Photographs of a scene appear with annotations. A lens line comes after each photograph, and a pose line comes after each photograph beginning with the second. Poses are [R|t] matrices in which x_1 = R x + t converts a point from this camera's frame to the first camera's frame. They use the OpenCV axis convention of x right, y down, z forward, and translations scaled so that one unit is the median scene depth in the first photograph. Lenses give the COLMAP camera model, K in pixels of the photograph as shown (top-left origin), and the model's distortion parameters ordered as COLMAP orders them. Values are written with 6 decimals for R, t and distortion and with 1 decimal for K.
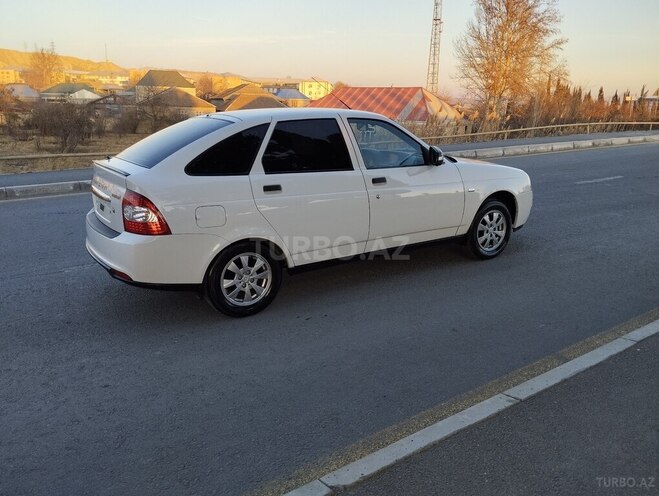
lens RADIAL K [[540.7, 0, 326.1], [0, 540.7, 247.8], [0, 0, 1]] dist [0.092892, -0.175769]
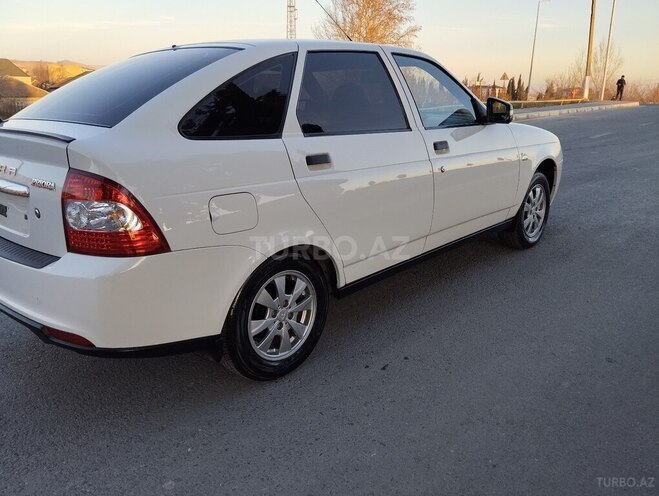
lens RADIAL K [[540.7, 0, 326.1], [0, 540.7, 247.8], [0, 0, 1]] dist [0.092892, -0.175769]
pose [[0.967791, -0.077662, 0.239476, -0.236836], [0.073385, 0.996945, 0.026737, -0.028047], [-0.240821, -0.008302, 0.970534, 0.408861]]
